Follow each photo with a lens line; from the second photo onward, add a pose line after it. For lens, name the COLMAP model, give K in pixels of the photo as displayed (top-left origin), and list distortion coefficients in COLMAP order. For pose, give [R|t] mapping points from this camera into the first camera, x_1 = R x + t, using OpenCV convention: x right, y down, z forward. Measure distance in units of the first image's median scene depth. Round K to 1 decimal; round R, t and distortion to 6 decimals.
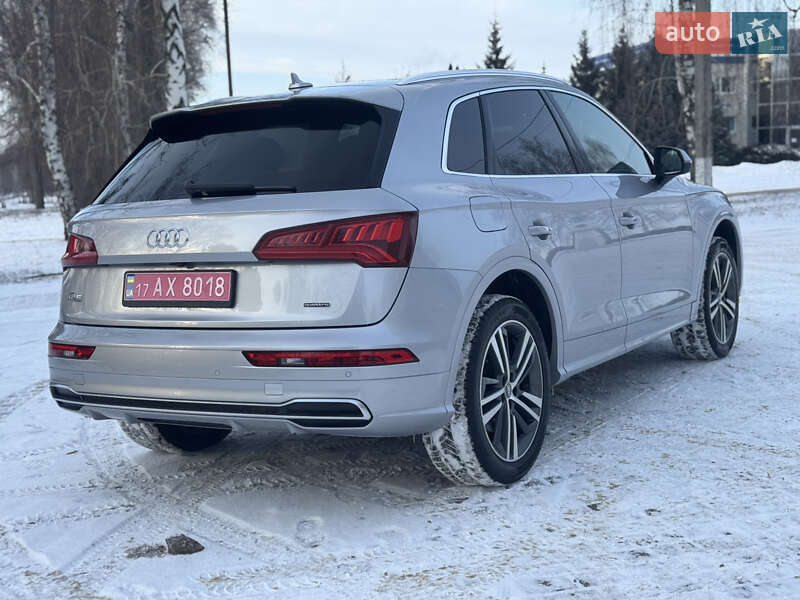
lens RADIAL K [[1111.4, 0, 401.8], [0, 1111.4, 300.1], [0, 0, 1]] dist [0.120008, 0.000000]
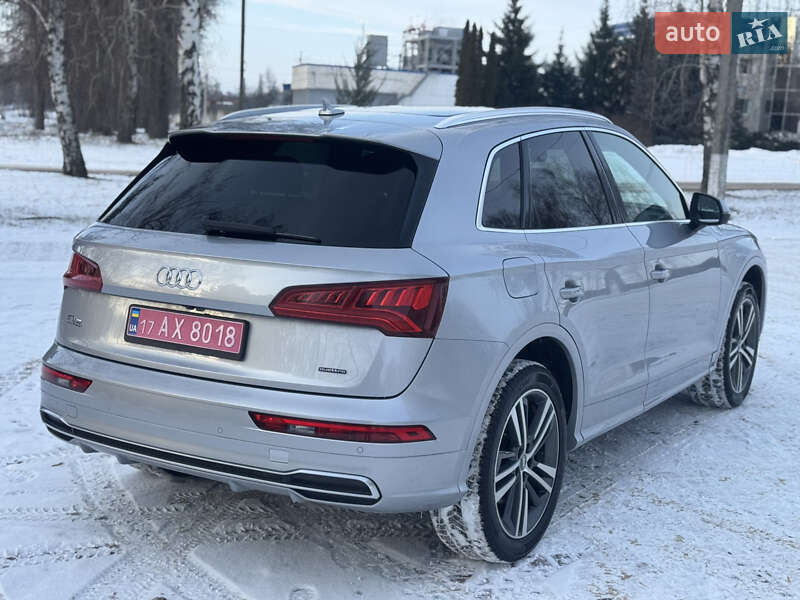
lens RADIAL K [[1111.4, 0, 404.2], [0, 1111.4, 300.8], [0, 0, 1]] dist [0.120008, 0.000000]
pose [[0.995635, 0.092780, 0.010150, -0.028678], [-0.093160, 0.994513, 0.047590, -0.095396], [-0.005679, -0.048328, 0.998815, 0.061999]]
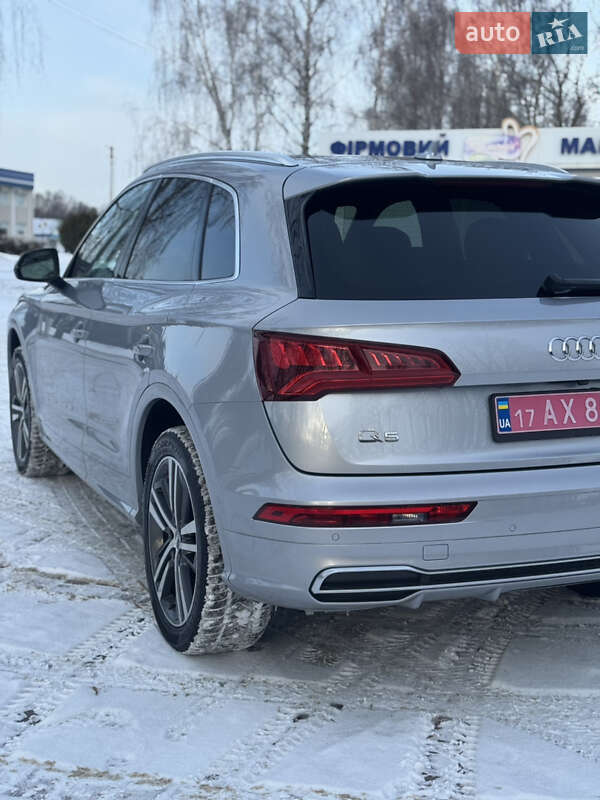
lens RADIAL K [[1111.4, 0, 298.9], [0, 1111.4, 396.4], [0, 0, 1]] dist [0.120008, 0.000000]
pose [[0.567059, -0.045660, 0.822411, -0.928120], [0.038748, 0.998836, 0.028738, -0.050644], [-0.822766, 0.015571, 0.568168, 0.697596]]
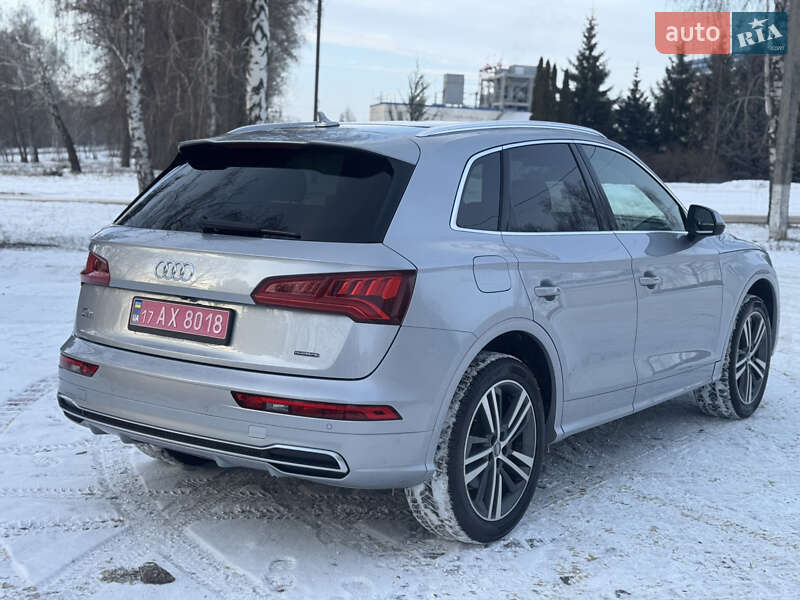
lens RADIAL K [[1111.4, 0, 397.6], [0, 1111.4, 294.2], [0, 0, 1]] dist [0.120008, 0.000000]
pose [[0.992706, 0.099178, -0.068550, 0.064401], [-0.098310, 0.995028, 0.015923, -0.068278], [0.069788, -0.009068, 0.997521, -0.008828]]
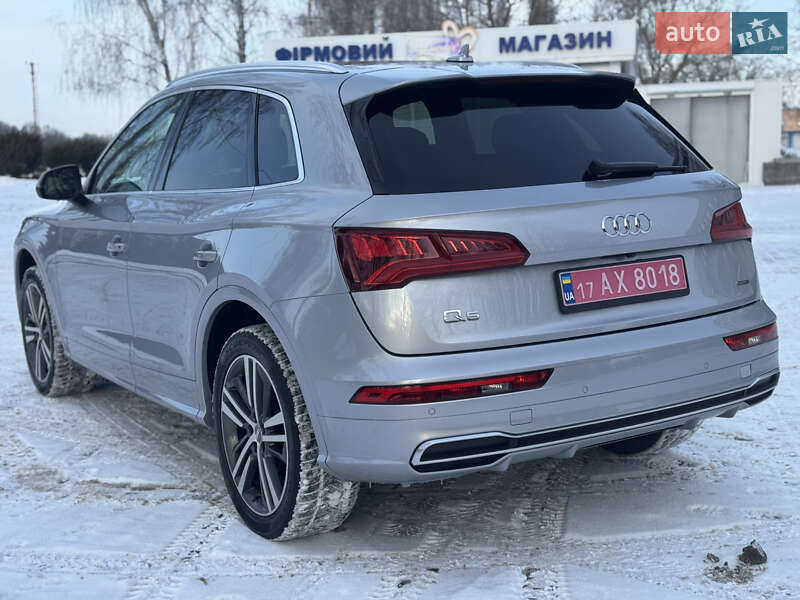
lens RADIAL K [[1111.4, 0, 403.3], [0, 1111.4, 293.4], [0, 0, 1]] dist [0.120008, 0.000000]
pose [[0.442749, -0.077600, 0.893281, -1.025132], [0.109256, 0.993494, 0.032153, -0.047793], [-0.889964, 0.083360, 0.448347, 0.748066]]
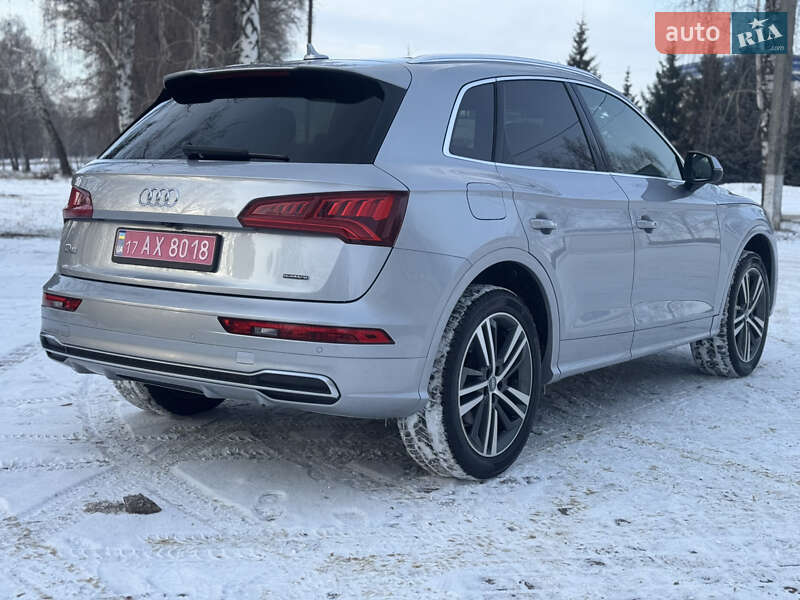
lens RADIAL K [[1111.4, 0, 395.4], [0, 1111.4, 294.2], [0, 0, 1]] dist [0.120008, 0.000000]
pose [[0.993545, 0.093245, -0.064612, 0.069777], [-0.092979, 0.995643, 0.007112, 0.003758], [0.064994, -0.001059, 0.997885, 0.019526]]
